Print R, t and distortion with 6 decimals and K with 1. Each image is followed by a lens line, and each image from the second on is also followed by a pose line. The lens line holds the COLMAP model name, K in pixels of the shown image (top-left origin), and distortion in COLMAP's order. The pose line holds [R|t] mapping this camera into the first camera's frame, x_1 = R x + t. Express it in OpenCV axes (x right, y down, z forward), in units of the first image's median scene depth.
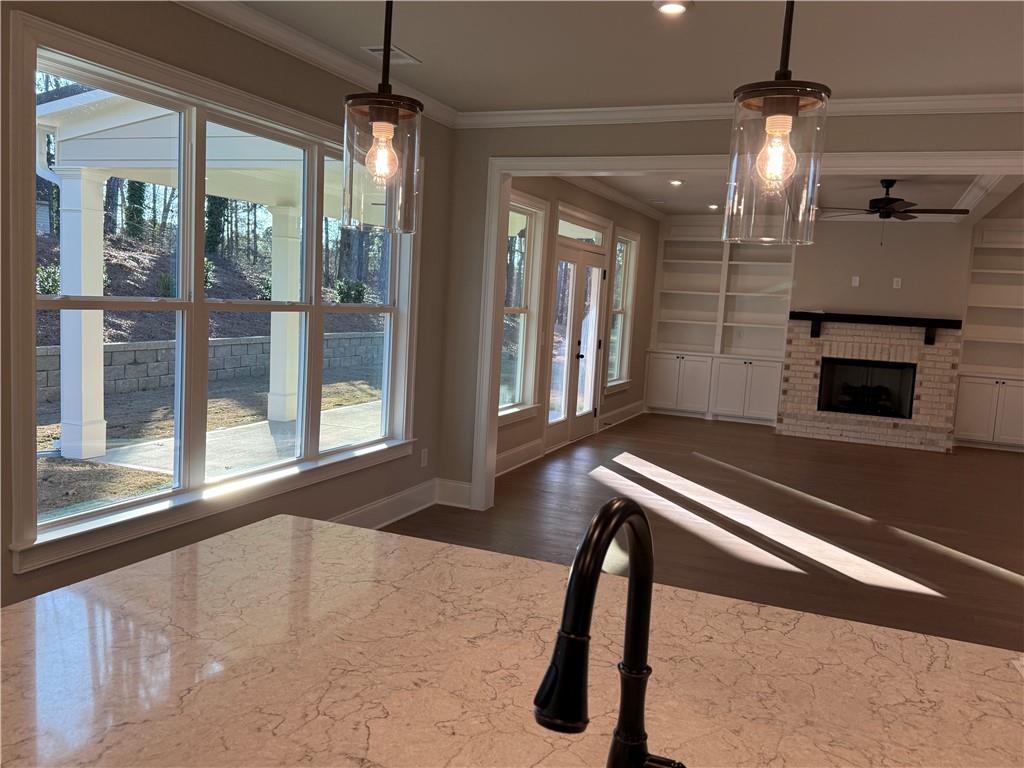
lens RADIAL K [[844.7, 0, 509.6], [0, 844.7, 386.6], [0, 0, 1]] dist [0.133242, -0.257115]
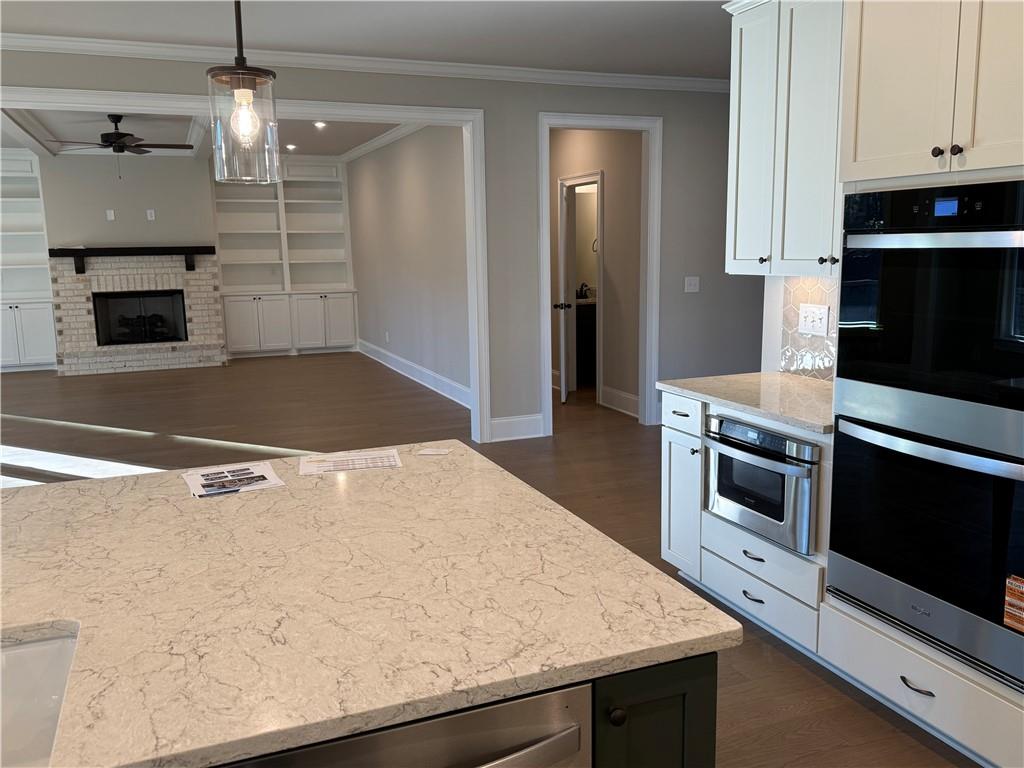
lens RADIAL K [[844.7, 0, 509.6], [0, 844.7, 386.6], [0, 0, 1]] dist [0.133242, -0.257115]
pose [[0.707283, -0.184082, 0.682543, 0.005060], [0.133522, 0.982910, 0.126729, 0.011752], [-0.694207, 0.001502, 0.719774, -0.063085]]
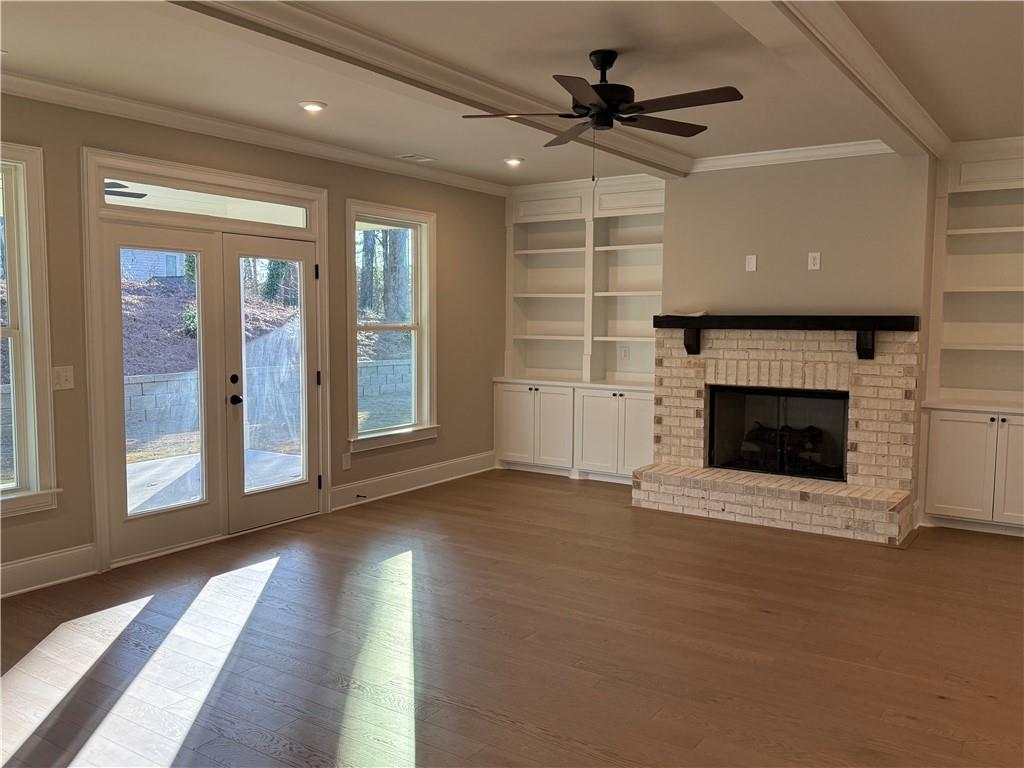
lens RADIAL K [[844.7, 0, 509.6], [0, 844.7, 386.6], [0, 0, 1]] dist [0.133242, -0.257115]
pose [[0.979548, -0.032642, -0.198548, 0.359054], [0.027225, 0.999181, -0.029949, -0.018443], [0.199362, 0.023931, 0.979634, 0.360276]]
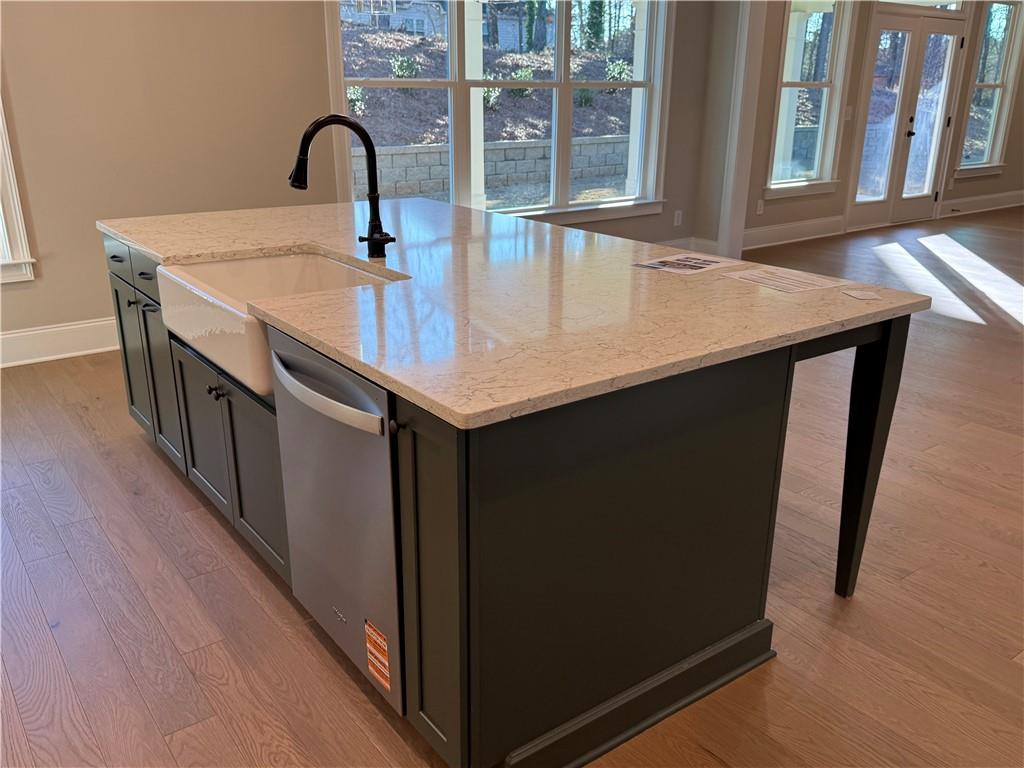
lens RADIAL K [[857.4, 0, 512.0], [0, 857.4, 384.0], [0, 0, 1]] dist [0.107668, -0.166459]
pose [[0.863708, 0.117463, -0.490113, 0.184191], [-0.013432, 0.977480, 0.210598, 0.034698], [0.503813, -0.175312, 0.845836, -0.105498]]
